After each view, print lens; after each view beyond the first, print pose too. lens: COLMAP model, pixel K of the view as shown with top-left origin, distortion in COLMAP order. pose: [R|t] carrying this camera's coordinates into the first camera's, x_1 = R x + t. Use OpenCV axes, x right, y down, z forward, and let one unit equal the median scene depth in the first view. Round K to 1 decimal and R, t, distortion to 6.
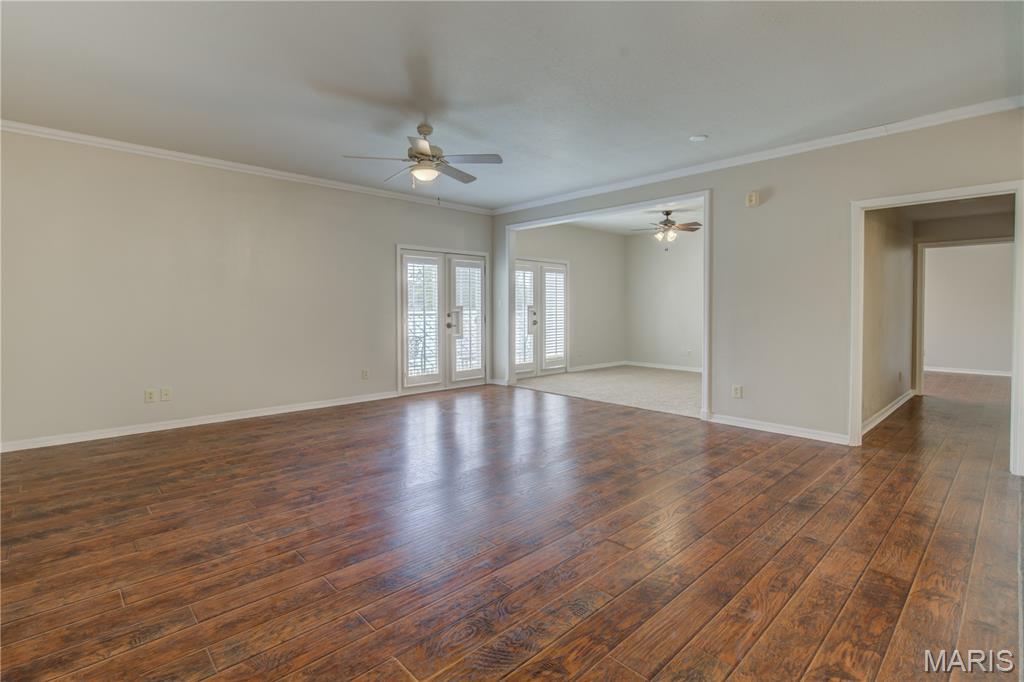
lens RADIAL K [[477.3, 0, 512.6], [0, 477.3, 312.5], [0, 0, 1]] dist [0.000990, -0.000221]
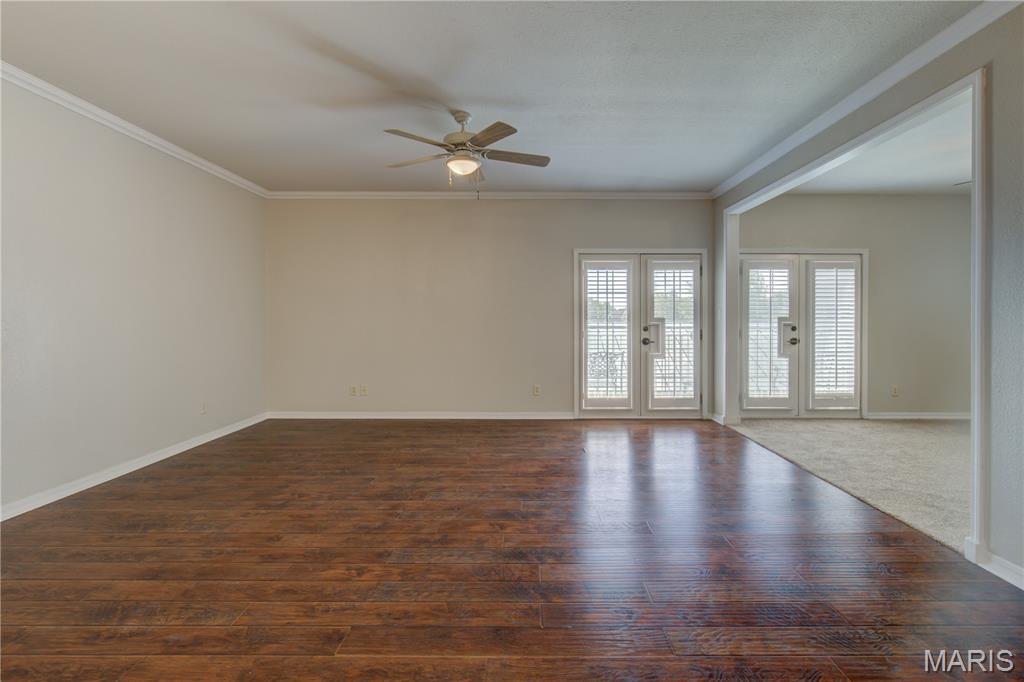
lens RADIAL K [[482.3, 0, 522.5], [0, 482.3, 320.1], [0, 0, 1]] dist [-0.000981, -0.000172]
pose [[0.730059, 0.001999, -0.683381, 0.282171], [-0.007143, 0.999963, -0.004706, -0.004183], [0.683346, 0.008317, 0.730047, 0.245315]]
